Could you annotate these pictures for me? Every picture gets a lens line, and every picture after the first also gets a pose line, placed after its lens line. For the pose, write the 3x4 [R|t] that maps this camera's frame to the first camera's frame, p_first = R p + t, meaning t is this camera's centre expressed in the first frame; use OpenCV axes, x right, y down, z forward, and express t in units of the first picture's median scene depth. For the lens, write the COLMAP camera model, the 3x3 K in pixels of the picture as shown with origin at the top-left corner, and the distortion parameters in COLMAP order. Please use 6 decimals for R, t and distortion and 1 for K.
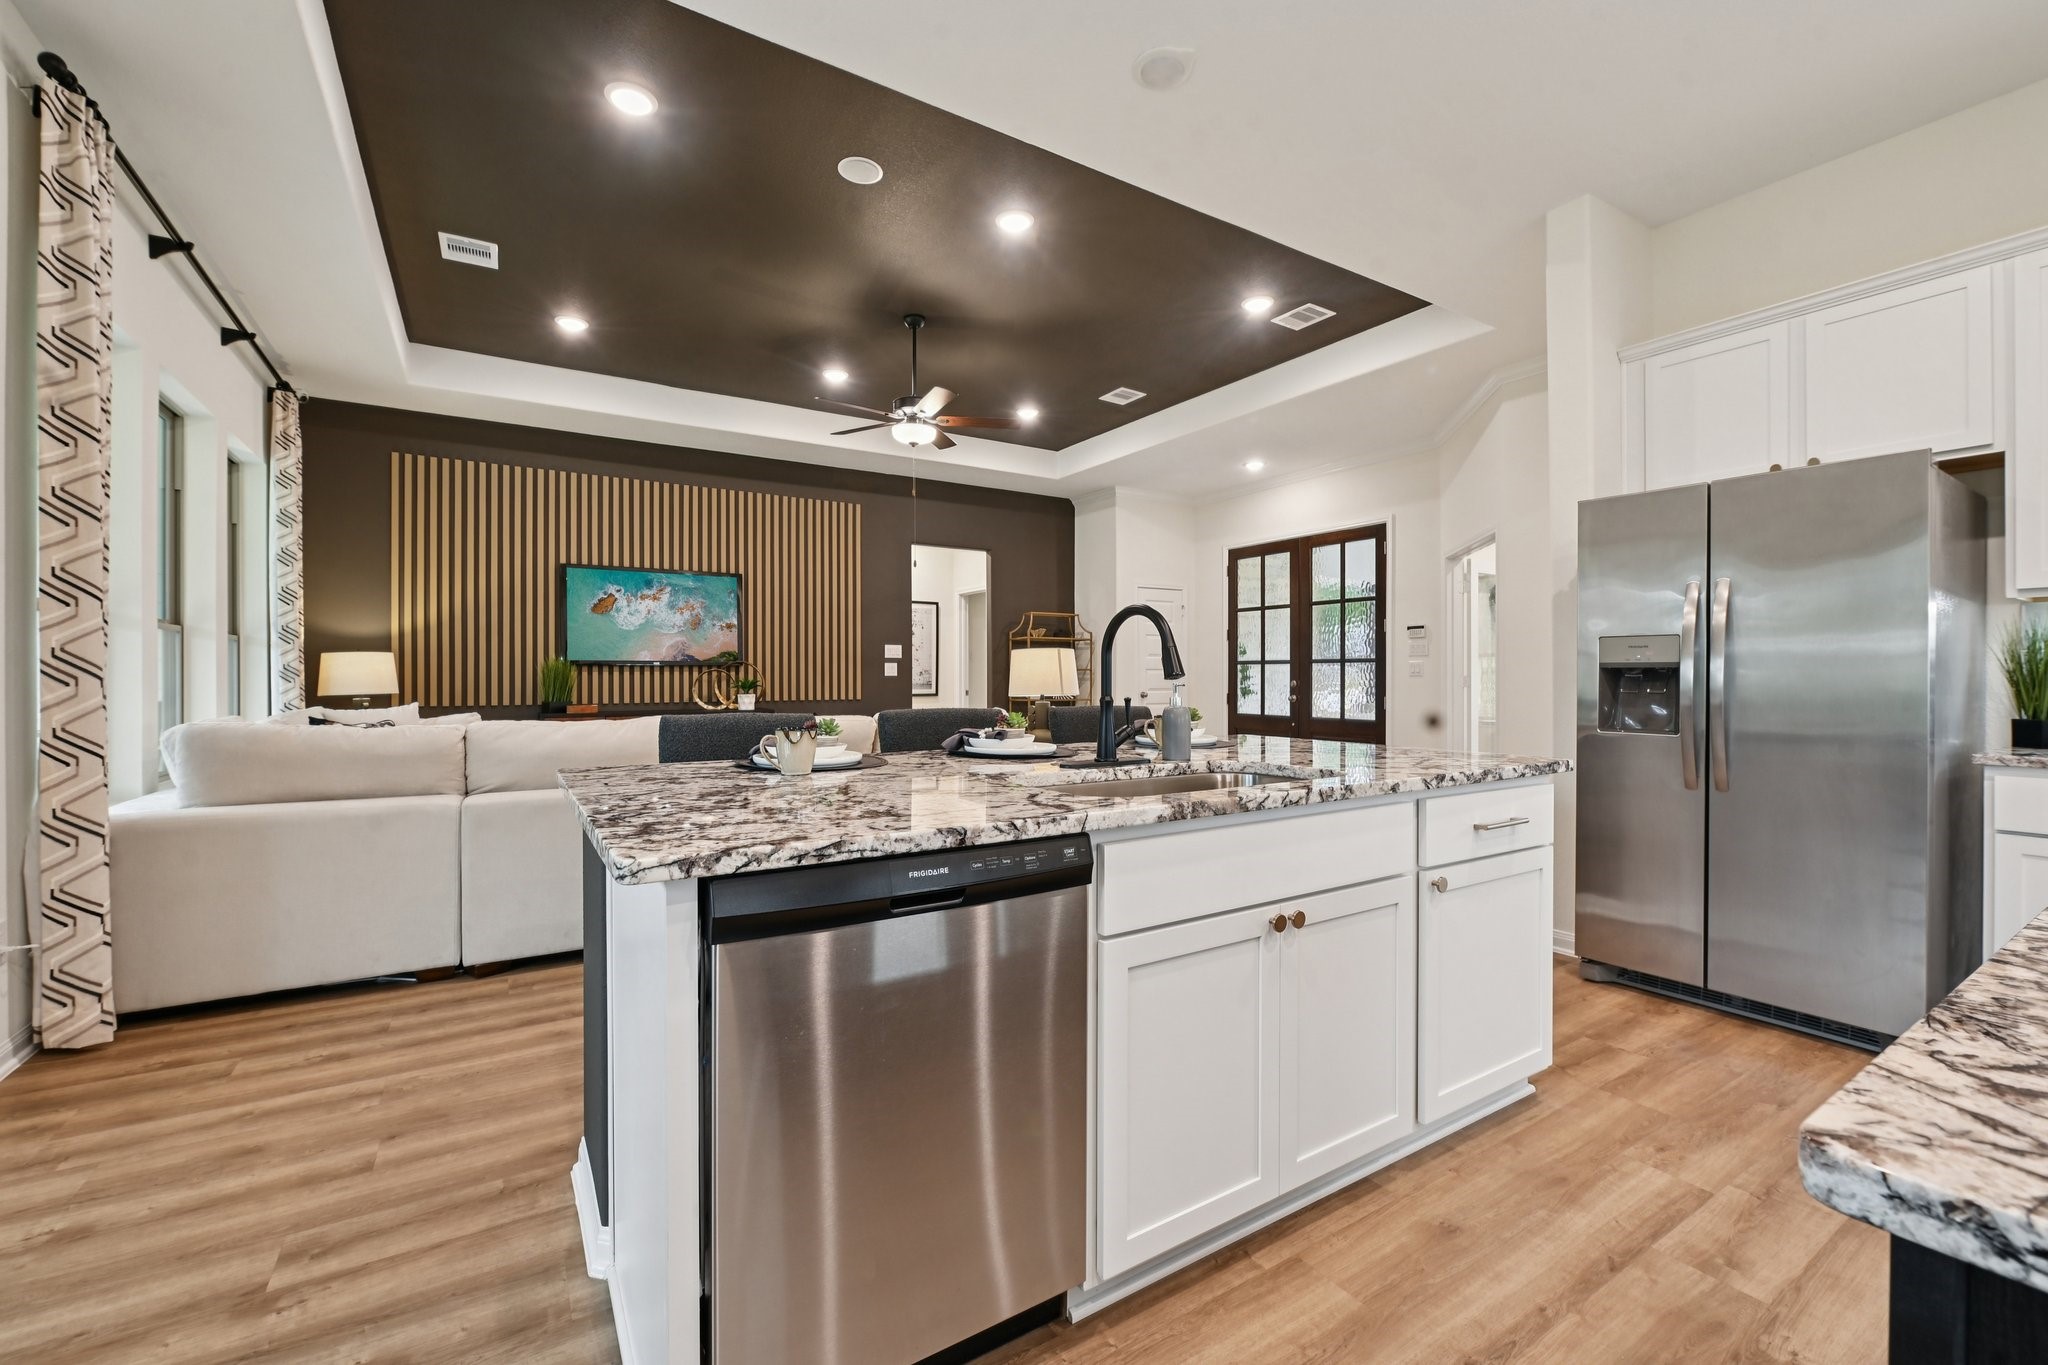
lens RADIAL K [[846.4, 0, 1019.0], [0, 846.4, 666.7], [0, 0, 1]] dist [-0.010493, -0.000217]
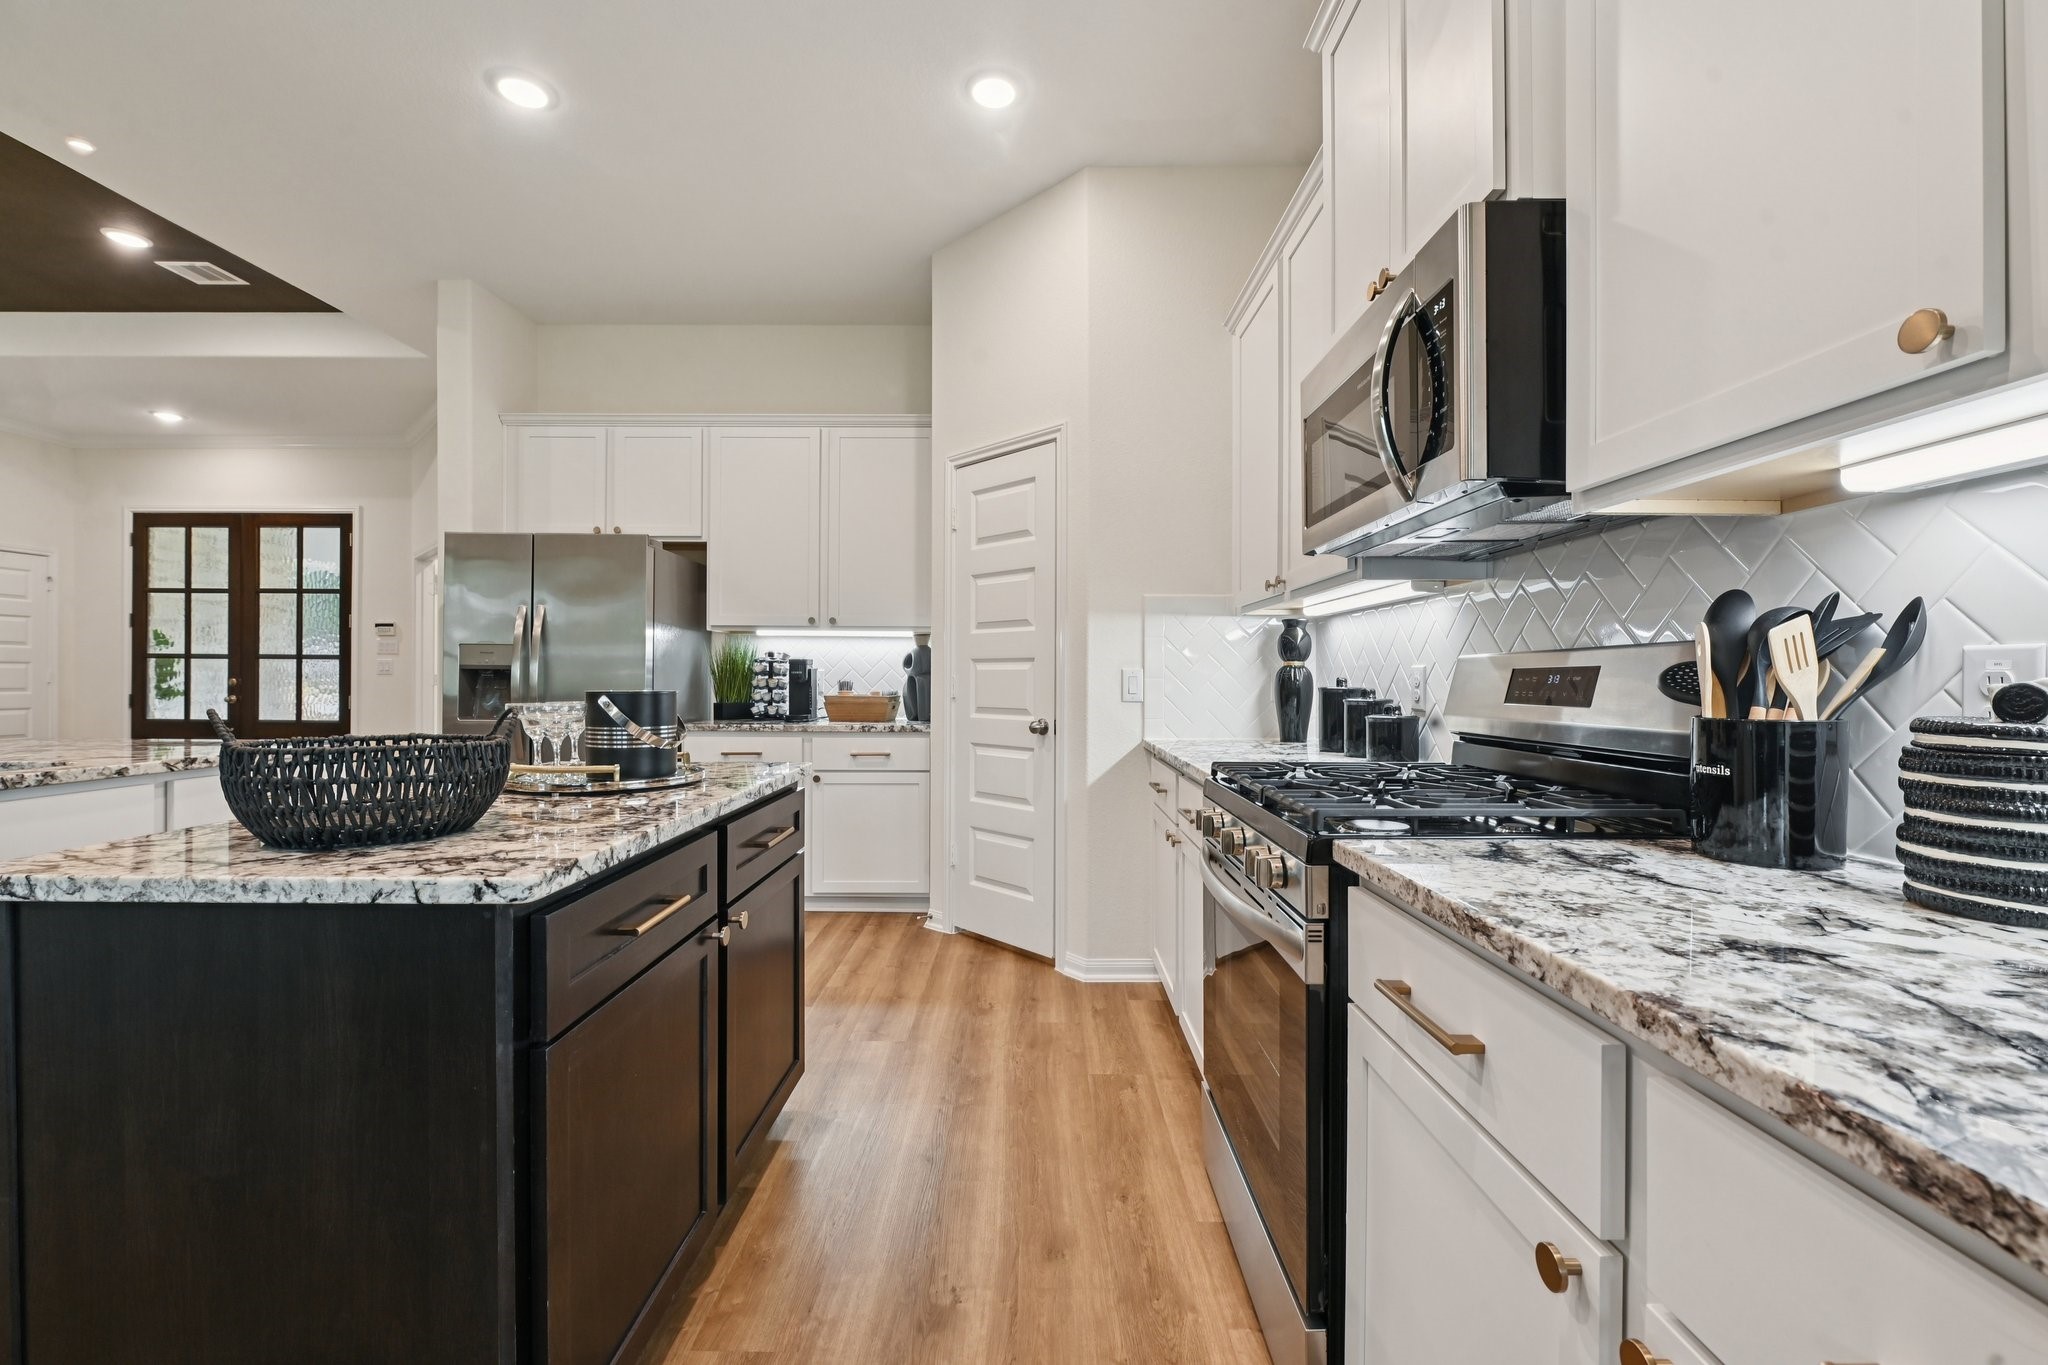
lens RADIAL K [[853.6, 0, 1024.0], [0, 853.6, 682.5], [0, 0, 1]] dist [-0.004138, -0.000463]
pose [[0.539228, -0.001500, 0.842158, 0.033010], [-0.015962, 0.999801, 0.012001, -0.002823], [-0.842008, -0.019913, 0.539097, -0.158341]]
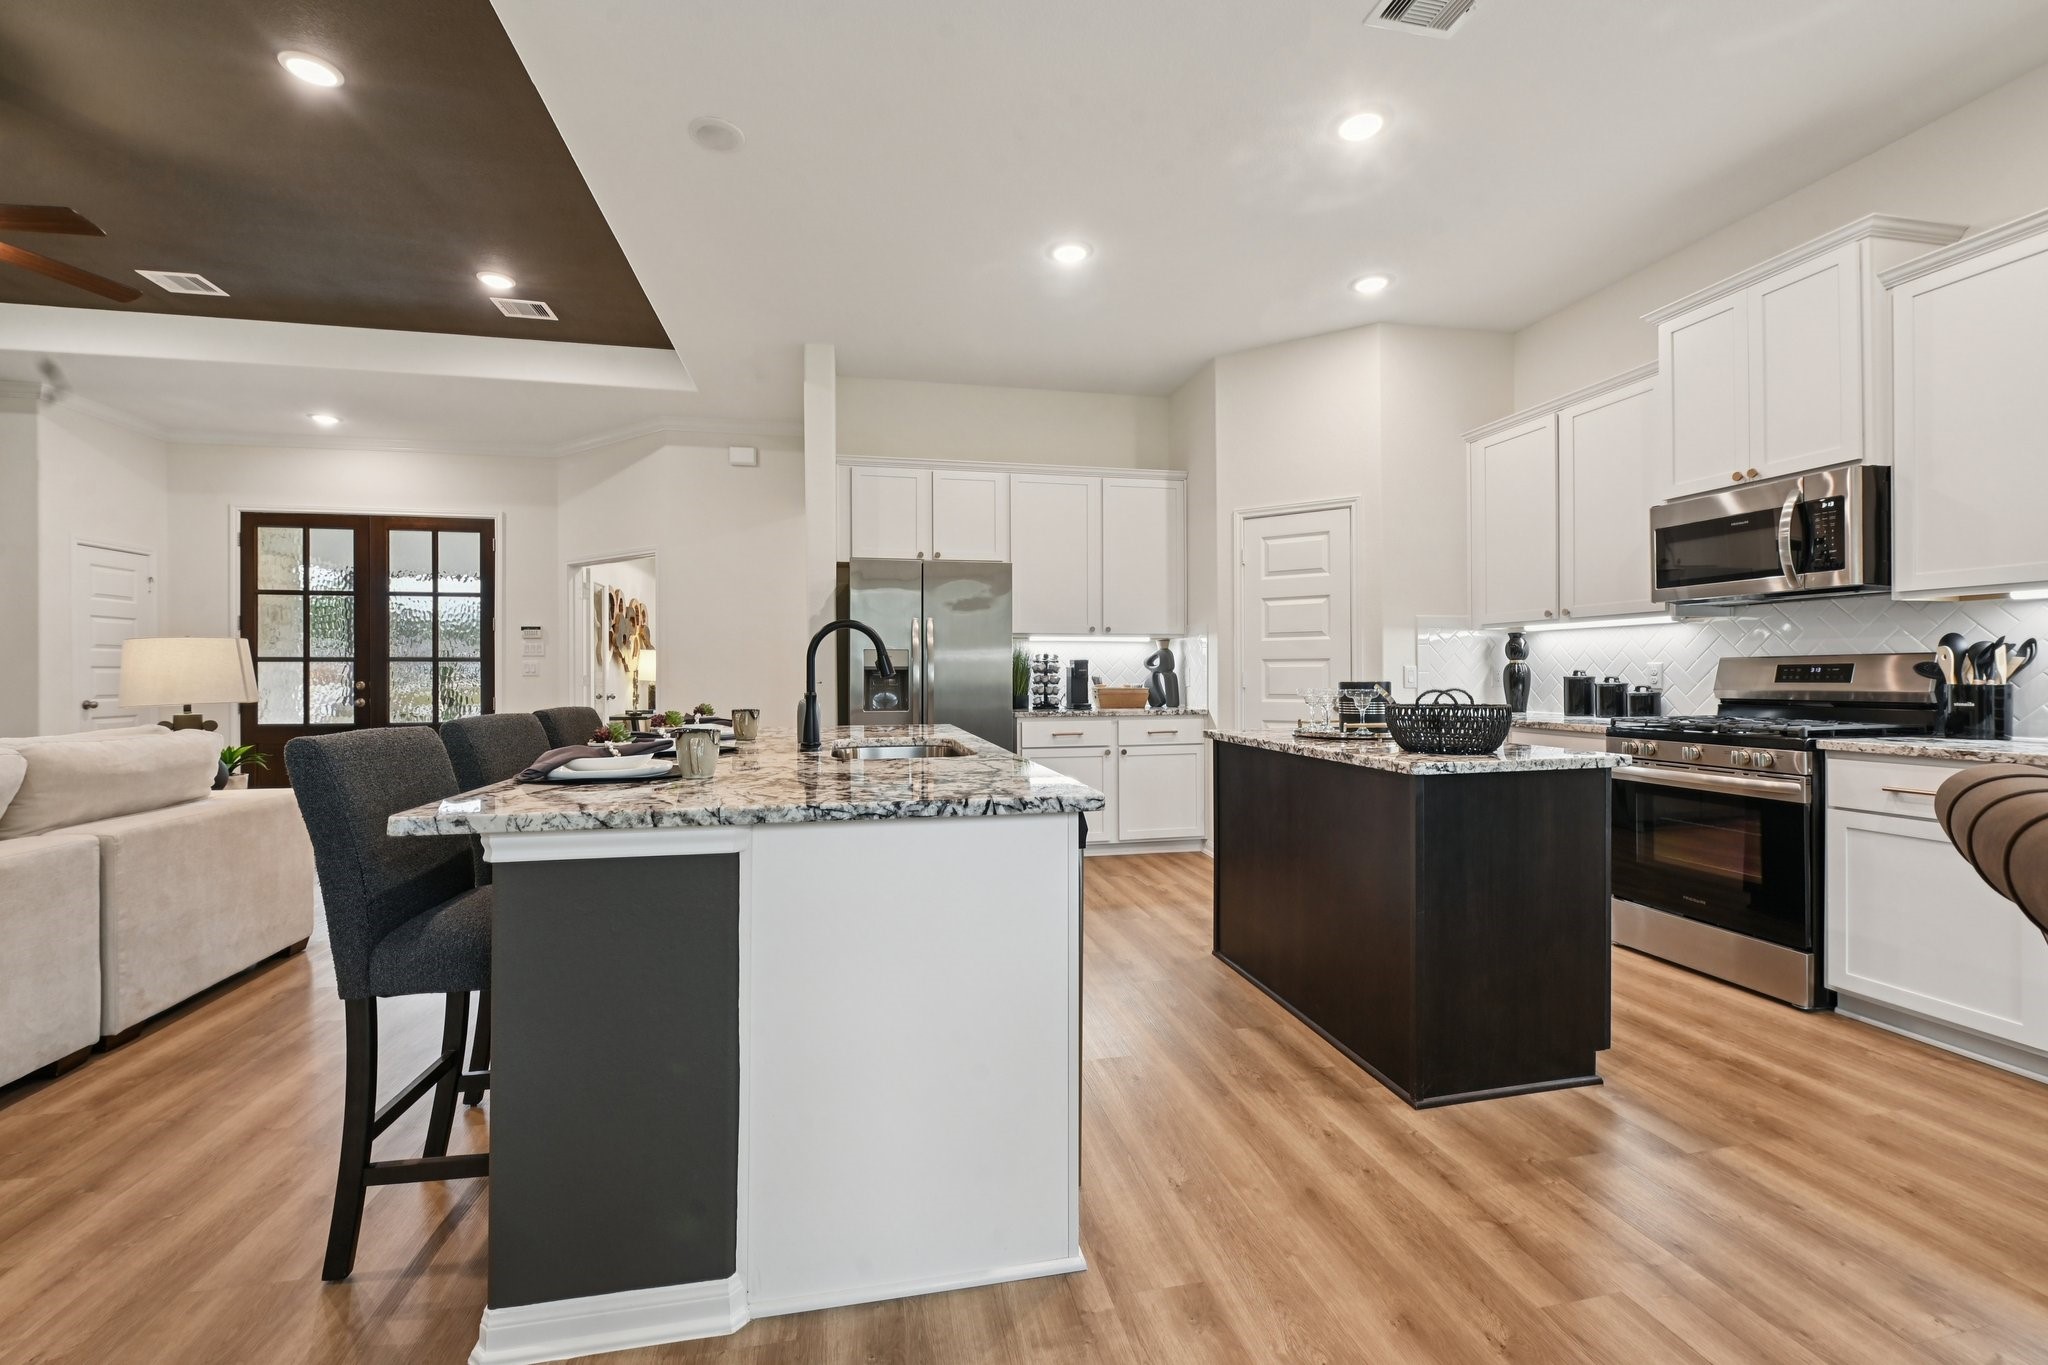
lens RADIAL K [[855.1, 0, 1025.7], [0, 855.1, 676.3], [0, 0, 1]] dist [-0.001620, 0.000020]
pose [[0.346763, -0.005510, 0.937937, -0.274314], [-0.006507, 0.999945, 0.008280, -0.000804], [-0.937930, -0.008975, 0.346708, 0.078070]]
